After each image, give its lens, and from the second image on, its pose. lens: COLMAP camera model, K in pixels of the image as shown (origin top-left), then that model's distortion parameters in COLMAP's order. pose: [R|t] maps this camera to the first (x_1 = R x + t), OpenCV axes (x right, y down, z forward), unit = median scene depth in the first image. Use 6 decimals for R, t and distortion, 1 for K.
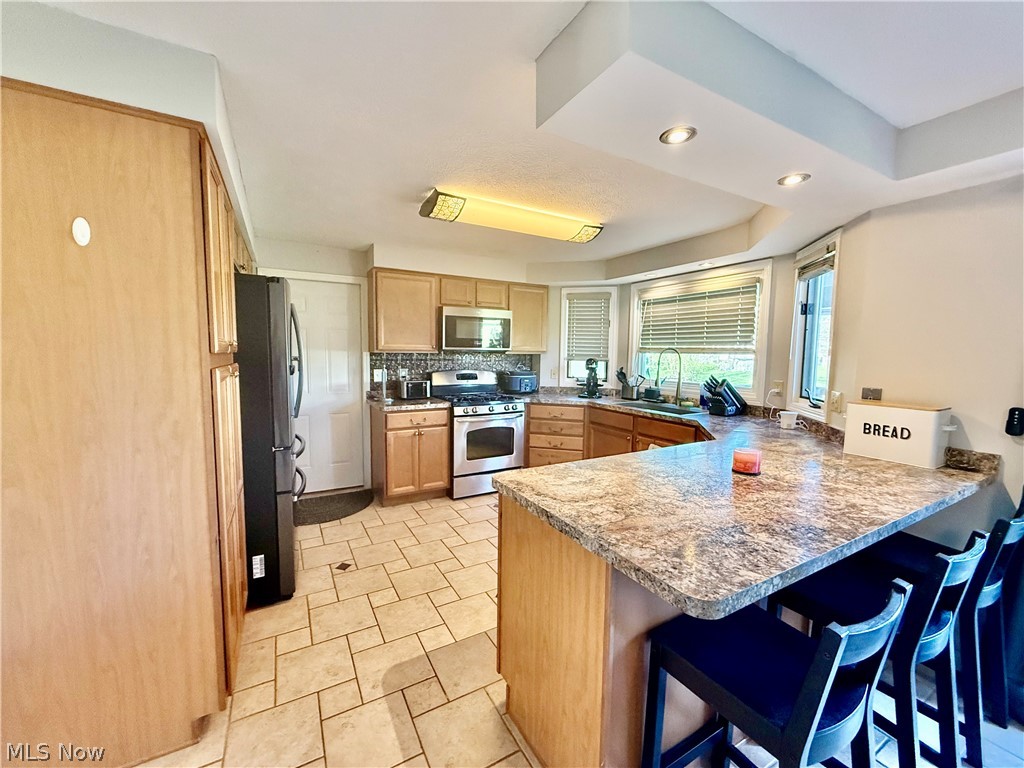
lens RADIAL K [[408.5, 0, 509.1], [0, 408.5, 384.0], [0, 0, 1]] dist [0.000636, 0.000387]
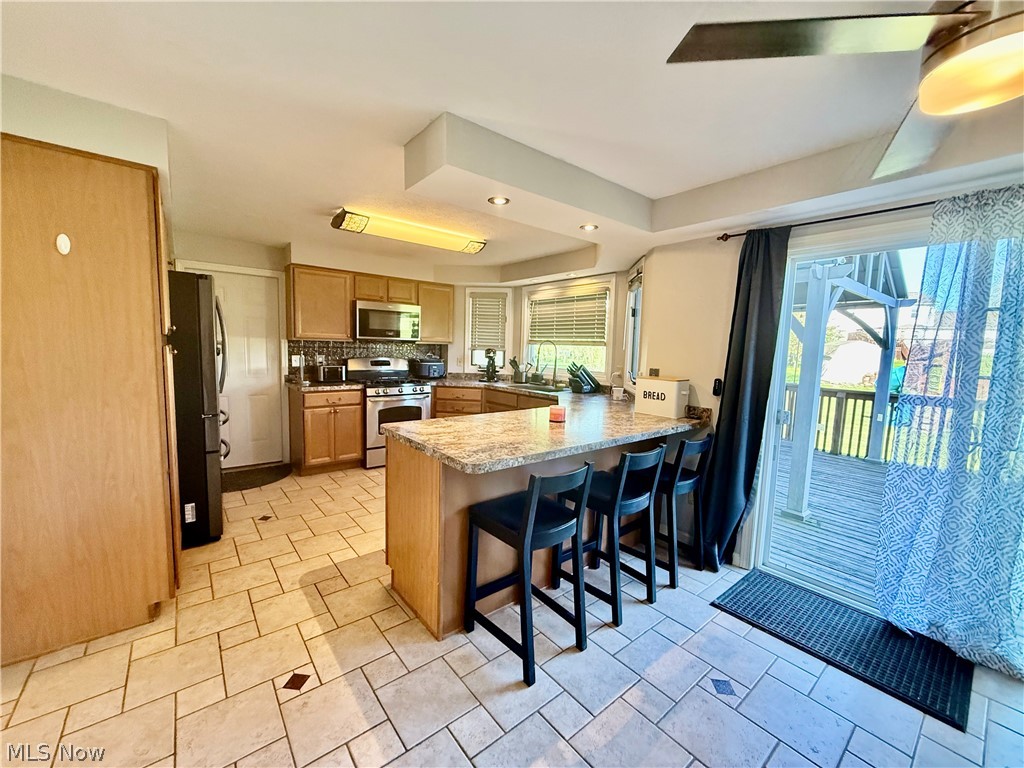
lens RADIAL K [[408.5, 0, 509.1], [0, 408.5, 384.0], [0, 0, 1]] dist [0.000636, 0.000387]
pose [[0.986020, -0.000391, 0.166629, 0.081834], [-0.002275, 0.999872, 0.015812, 0.029079], [-0.166614, -0.015970, 0.985893, -0.240006]]
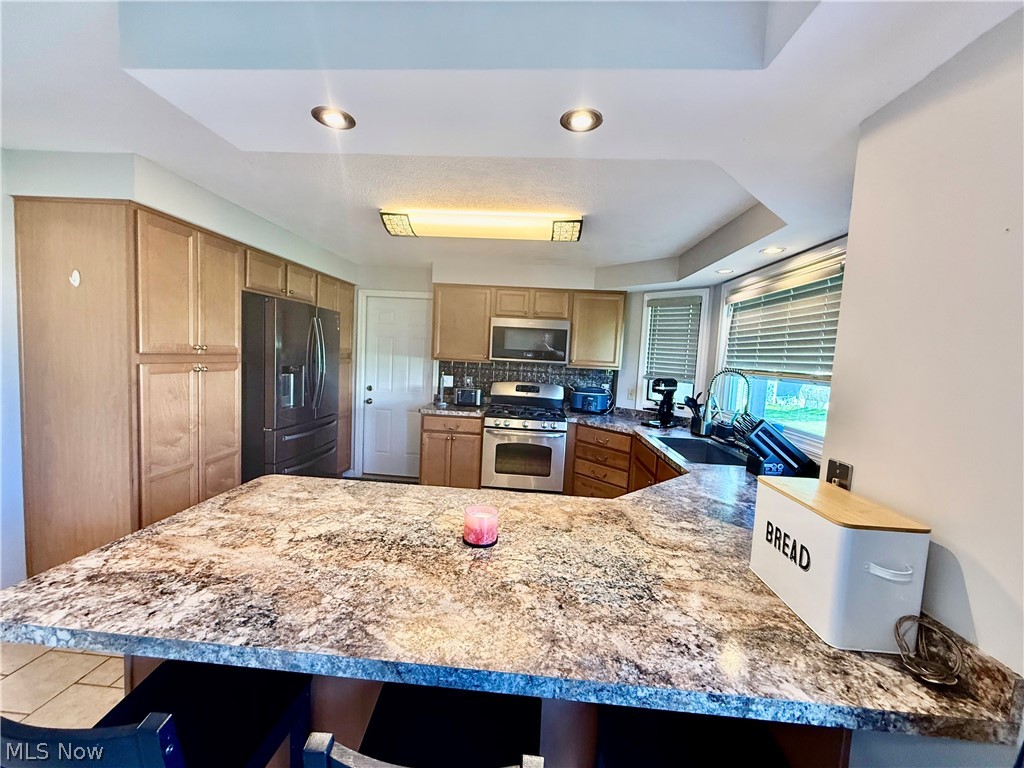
lens RADIAL K [[408.5, 0, 509.1], [0, 408.5, 384.0], [0, 0, 1]] dist [0.000636, 0.000387]
pose [[0.838706, 0.071383, -0.539885, 0.528809], [-0.085013, 0.996380, -0.000326, -0.034947], [0.537908, 0.046171, 0.841738, 0.214096]]
